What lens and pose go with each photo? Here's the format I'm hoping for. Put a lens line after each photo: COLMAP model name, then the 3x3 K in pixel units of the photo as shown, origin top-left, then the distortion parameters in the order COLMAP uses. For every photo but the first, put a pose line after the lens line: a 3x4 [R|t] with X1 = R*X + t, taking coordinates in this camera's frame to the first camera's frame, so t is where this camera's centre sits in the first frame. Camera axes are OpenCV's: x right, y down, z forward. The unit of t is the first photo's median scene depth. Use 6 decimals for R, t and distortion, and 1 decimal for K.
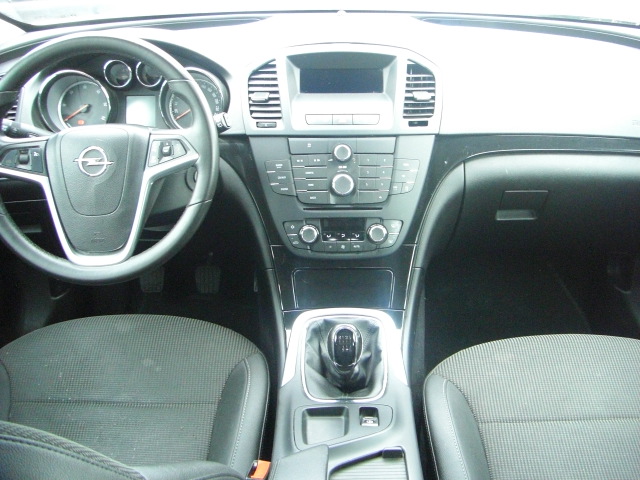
lens RADIAL K [[738.7, 0, 366.1], [0, 738.7, 197.8], [0, 0, 1]] dist [-0.185010, 0.106350]
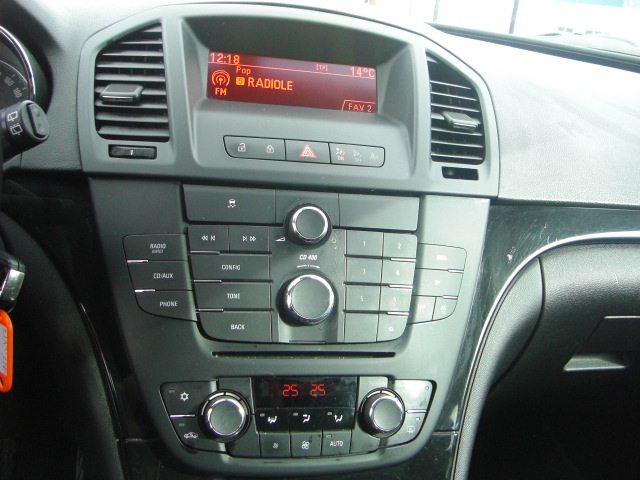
lens RADIAL K [[738.7, 0, 366.1], [0, 738.7, 197.8], [0, 0, 1]] dist [-0.185010, 0.106350]
pose [[0.974084, 0.055058, 0.219384, -0.094474], [-0.018118, 0.985798, -0.166955, -0.004444], [-0.225461, 0.158653, 0.961247, 0.566661]]
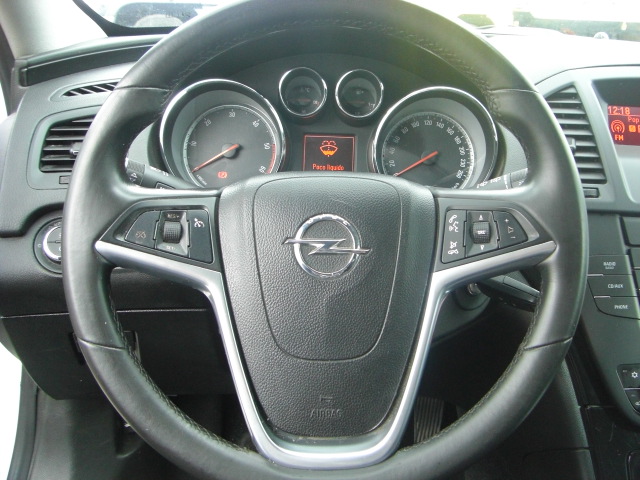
lens RADIAL K [[738.7, 0, 366.1], [0, 738.7, 197.8], [0, 0, 1]] dist [-0.185010, 0.106350]
pose [[0.998972, 0.038323, 0.024220, -0.316697], [-0.034972, 0.991387, -0.126209, -0.017911], [-0.028848, 0.125233, 0.991708, 0.446669]]
